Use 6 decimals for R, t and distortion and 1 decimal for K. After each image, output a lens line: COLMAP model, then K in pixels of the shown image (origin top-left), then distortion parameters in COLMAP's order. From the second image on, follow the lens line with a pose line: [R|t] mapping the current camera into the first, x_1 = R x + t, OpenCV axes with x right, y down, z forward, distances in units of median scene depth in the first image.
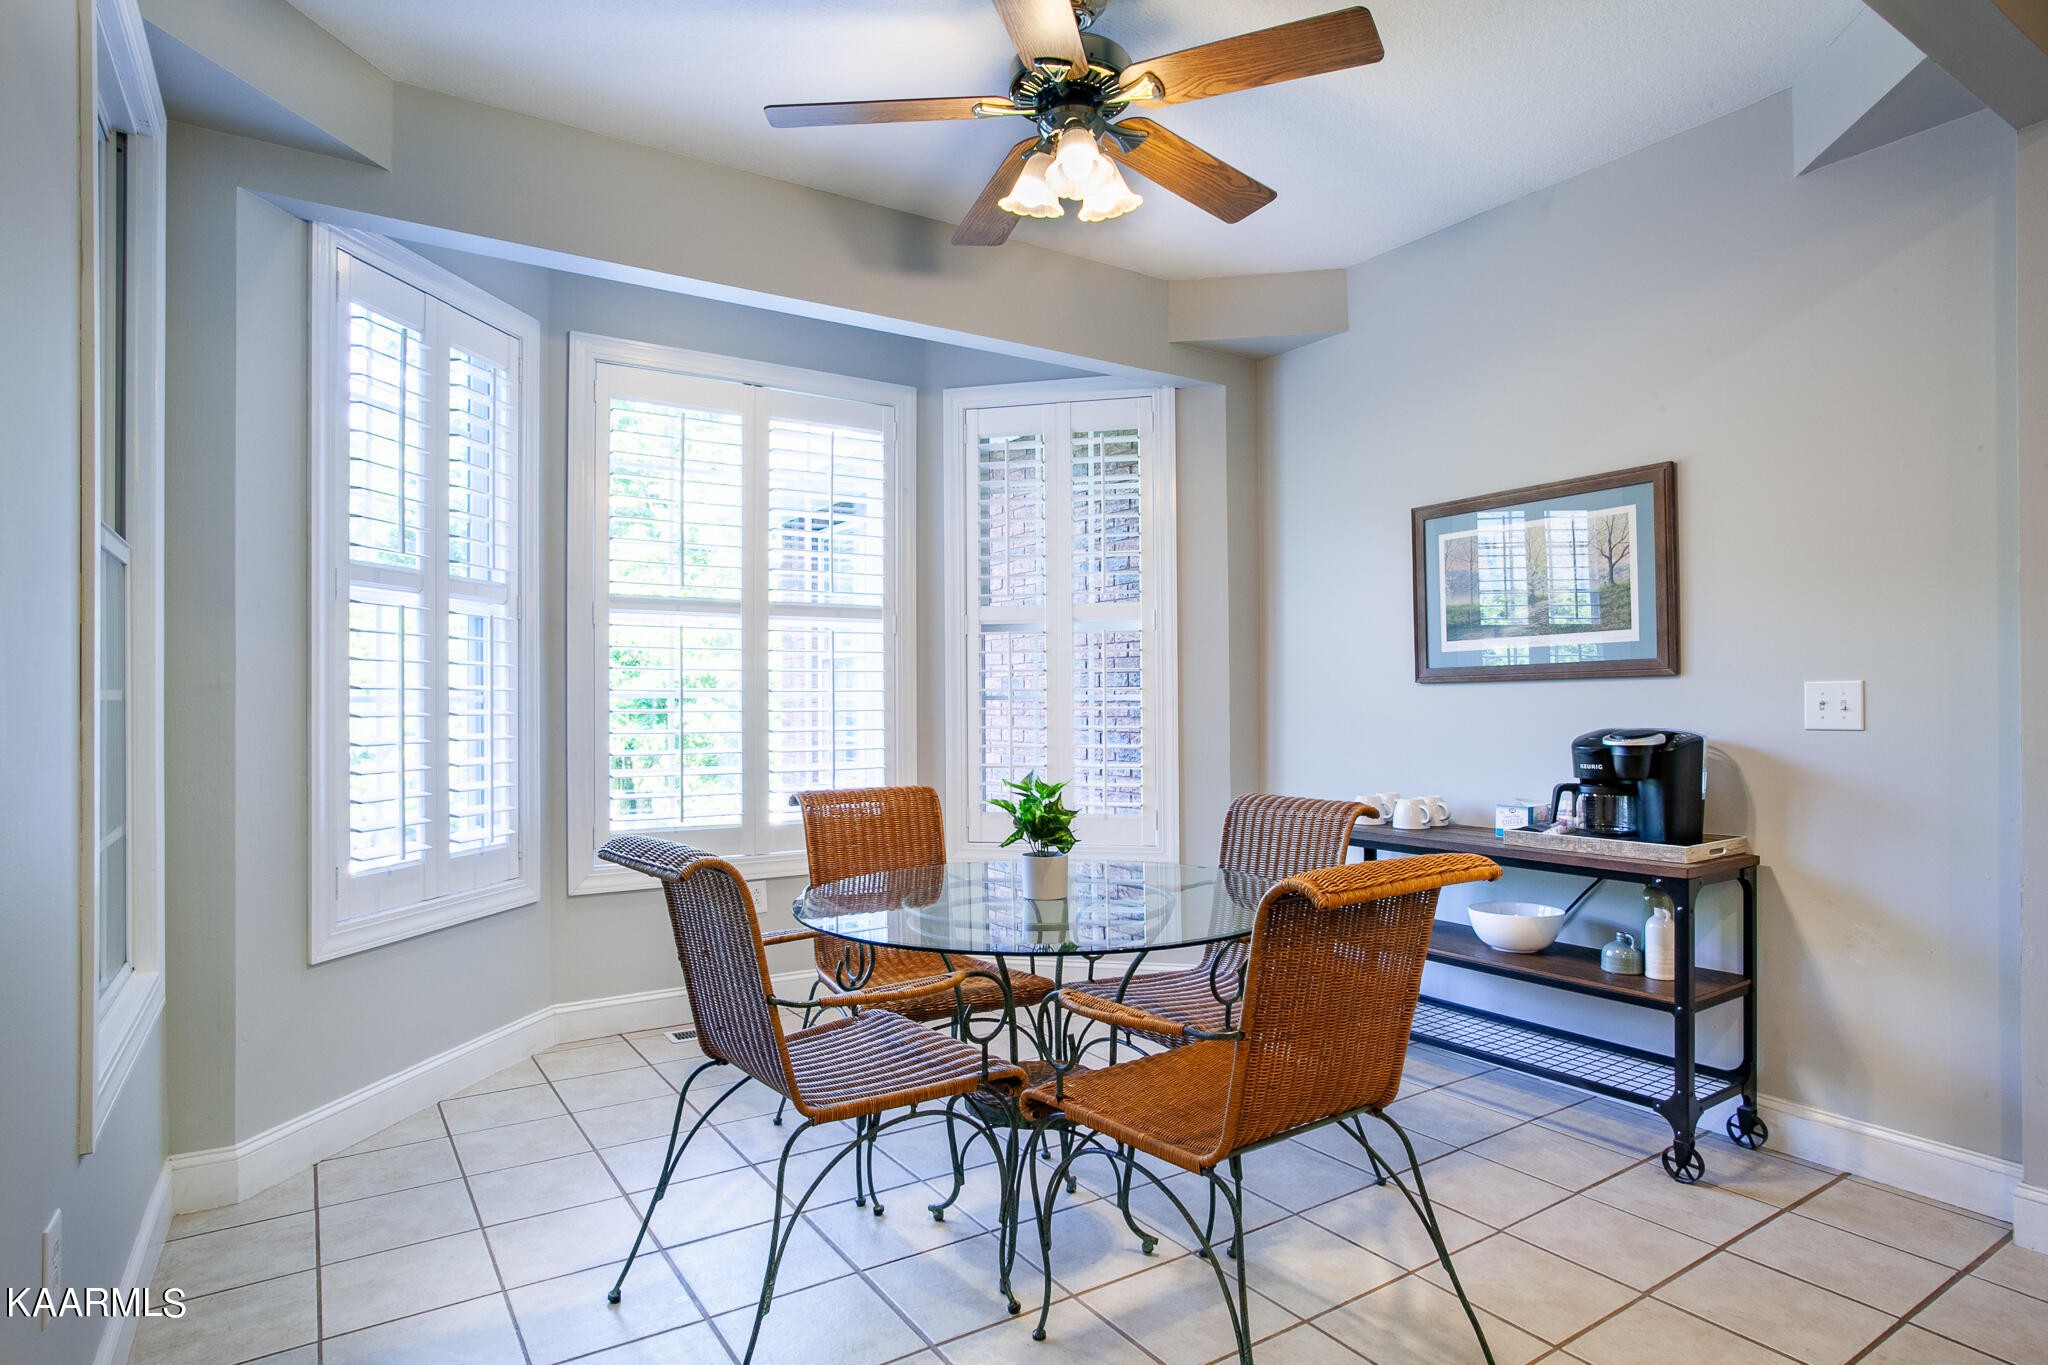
lens RADIAL K [[1076.1, 0, 1038.9], [0, 1076.1, 690.2], [0, 0, 1]] dist [-0.002307, -0.000129]
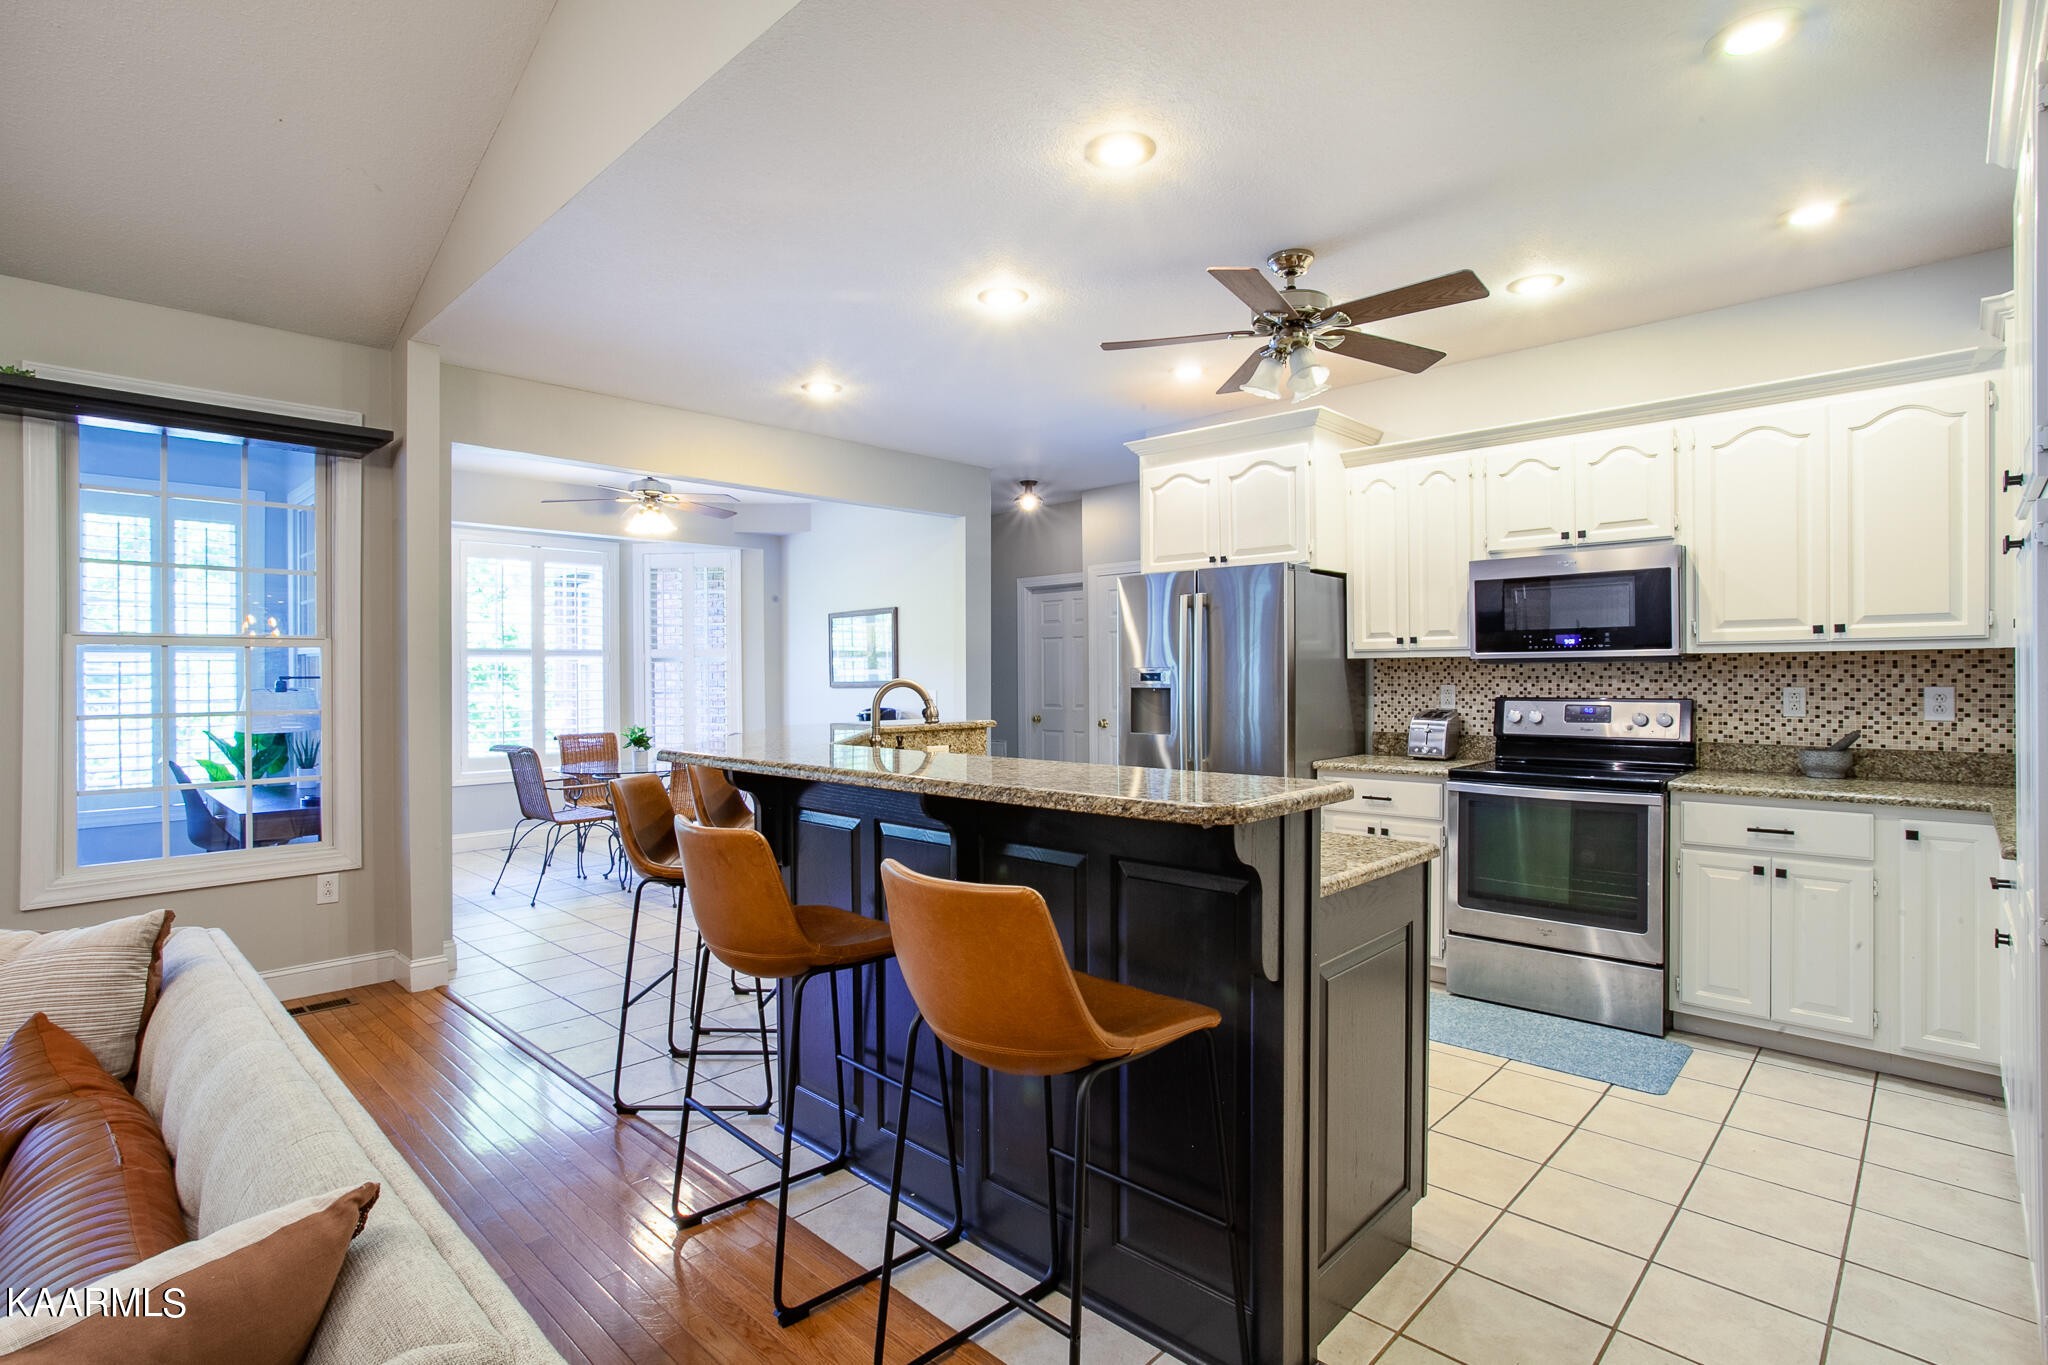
lens RADIAL K [[1005.2, 0, 1014.0], [0, 1005.2, 675.0], [0, 0, 1]] dist [-0.029611, 0.012545]
pose [[0.981418, -0.004557, 0.191827, 0.376365], [0.002488, 0.999936, 0.011023, -0.067316], [-0.191865, -0.010341, 0.981367, -1.500966]]
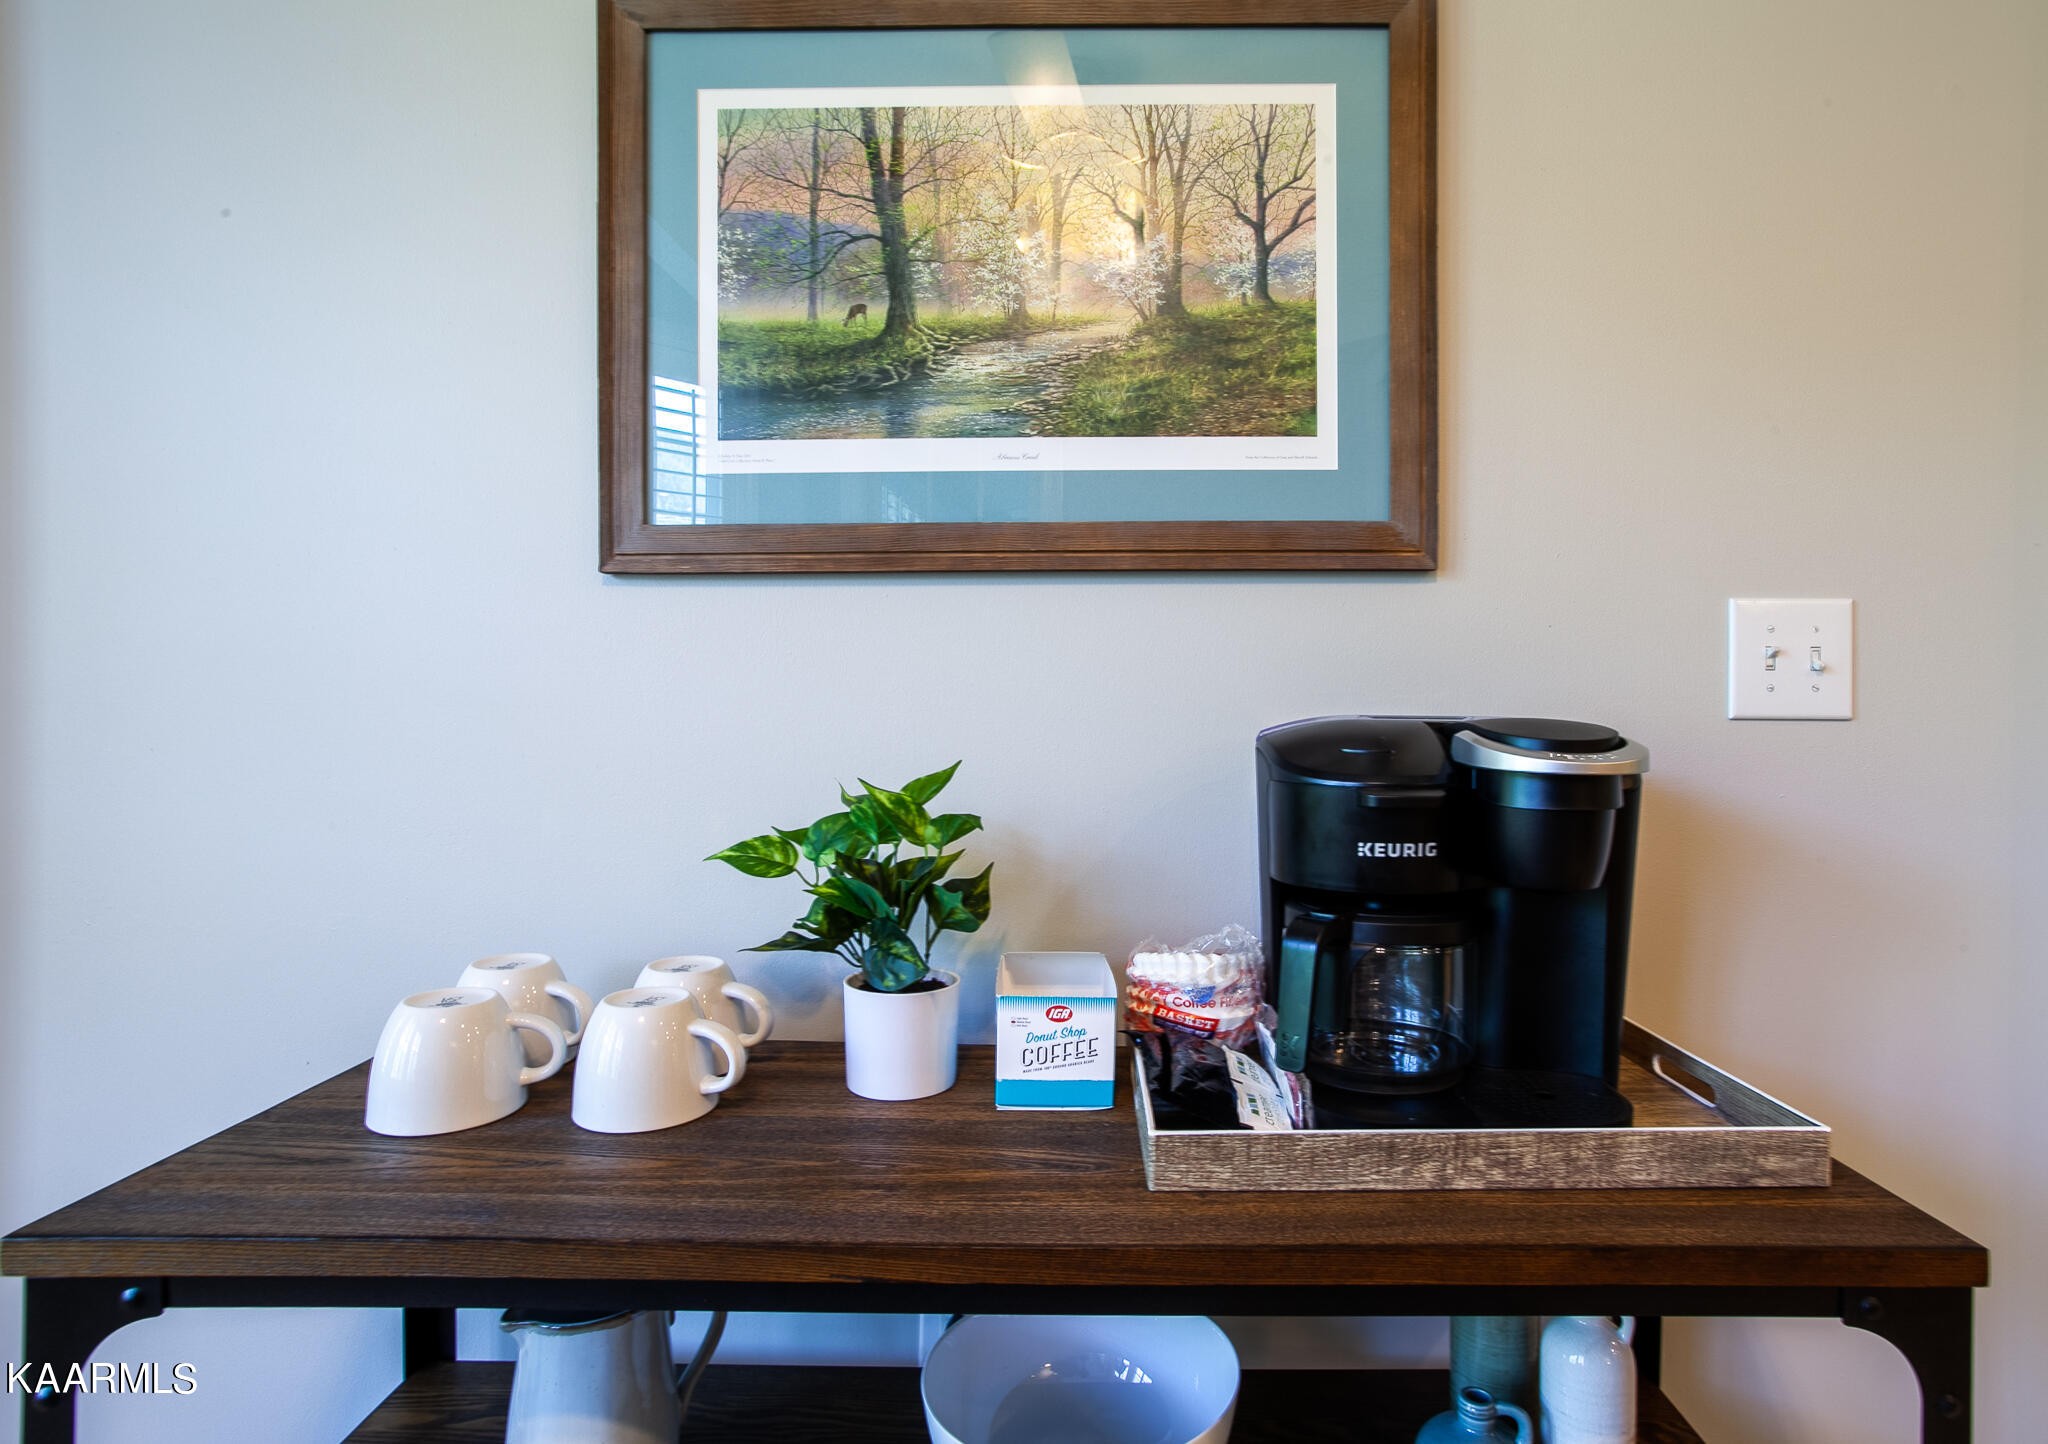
lens RADIAL K [[1039.4, 0, 1028.8], [0, 1039.4, 716.0], [0, 0, 1]] dist [-0.003779, -0.000090]
pose [[0.585273, 0.011791, 0.810750, 0.219023], [-0.021820, 0.999761, 0.001212, 0.035544], [-0.810542, -0.018400, 0.585391, 0.861784]]
